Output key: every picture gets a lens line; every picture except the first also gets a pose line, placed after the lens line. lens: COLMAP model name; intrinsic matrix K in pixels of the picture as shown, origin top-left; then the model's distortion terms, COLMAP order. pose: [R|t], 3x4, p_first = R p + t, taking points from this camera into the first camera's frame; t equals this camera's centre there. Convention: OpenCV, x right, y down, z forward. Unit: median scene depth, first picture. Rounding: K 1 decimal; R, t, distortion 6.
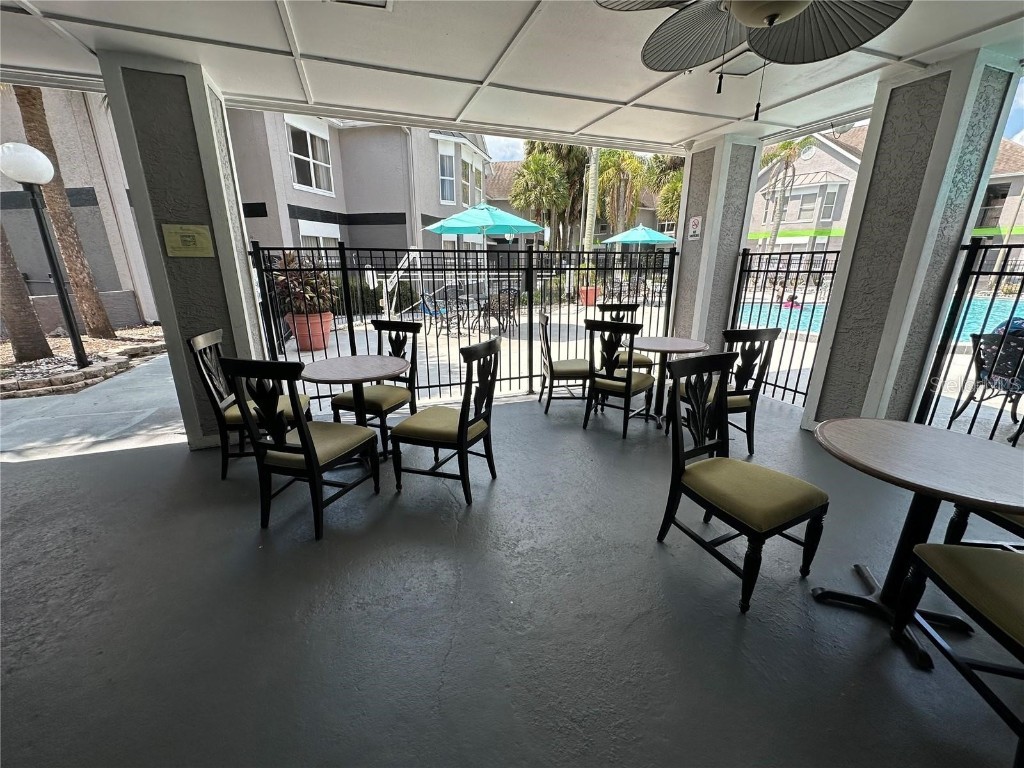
lens RADIAL K [[405.8, 0, 509.6], [0, 405.8, 381.2], [0, 0, 1]] dist [-0.000830, -0.000232]
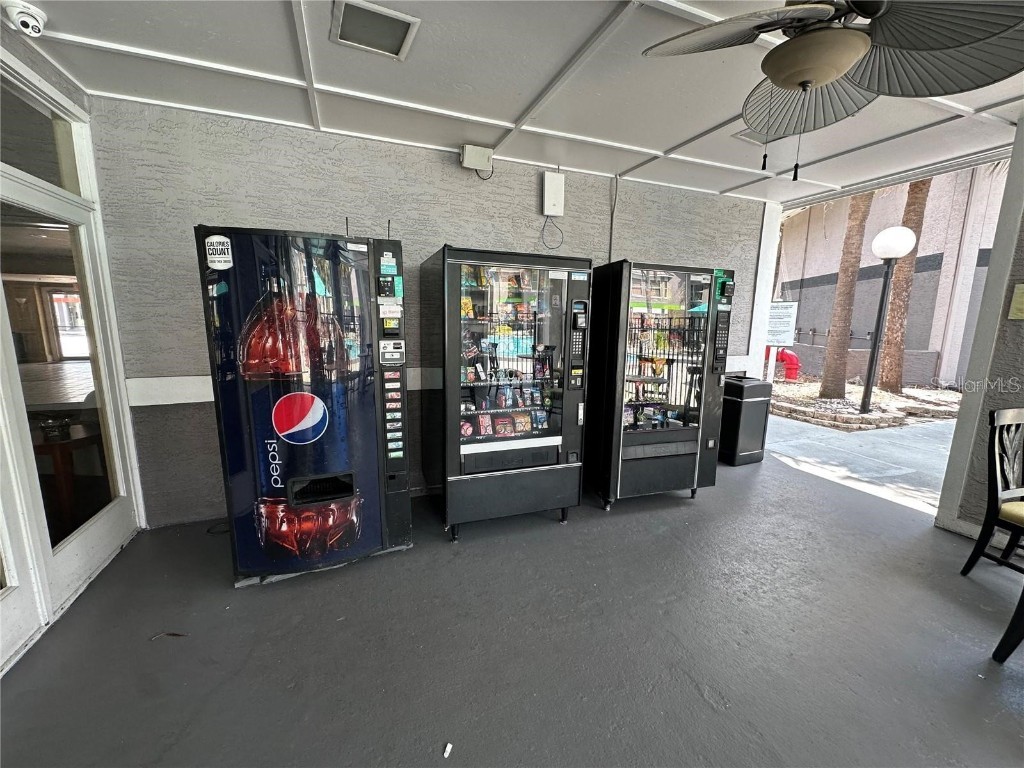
lens RADIAL K [[405.8, 0, 507.6], [0, 405.8, 384.6], [0, 0, 1]] dist [-0.000830, -0.000232]
pose [[0.023041, 0.166637, -0.985749, 0.024536], [-0.293331, 0.943740, 0.152679, 0.009050], [0.955733, 0.285633, 0.070625, -0.049255]]
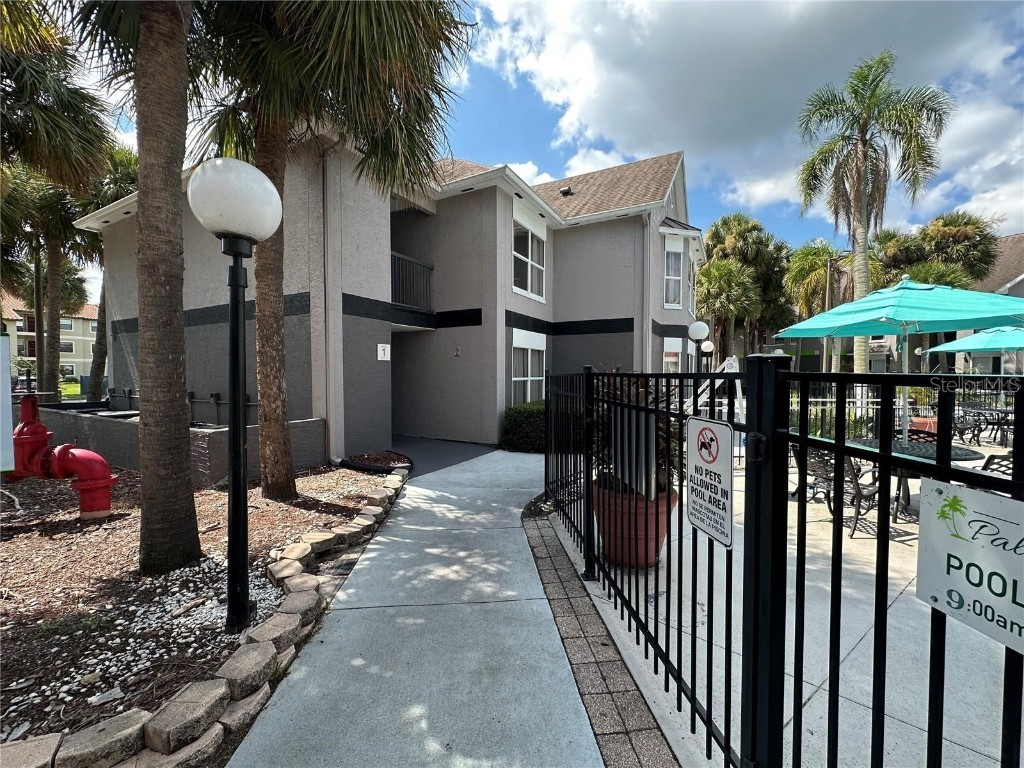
lens RADIAL K [[405.8, 0, 512.8], [0, 405.8, 381.0], [0, 0, 1]] dist [-0.000830, -0.000232]
pose [[0.968955, 0.005133, -0.247184, -0.642627], [-0.070745, 0.963738, -0.257303, -0.191683], [0.236900, 0.266802, 0.934182, 0.578392]]
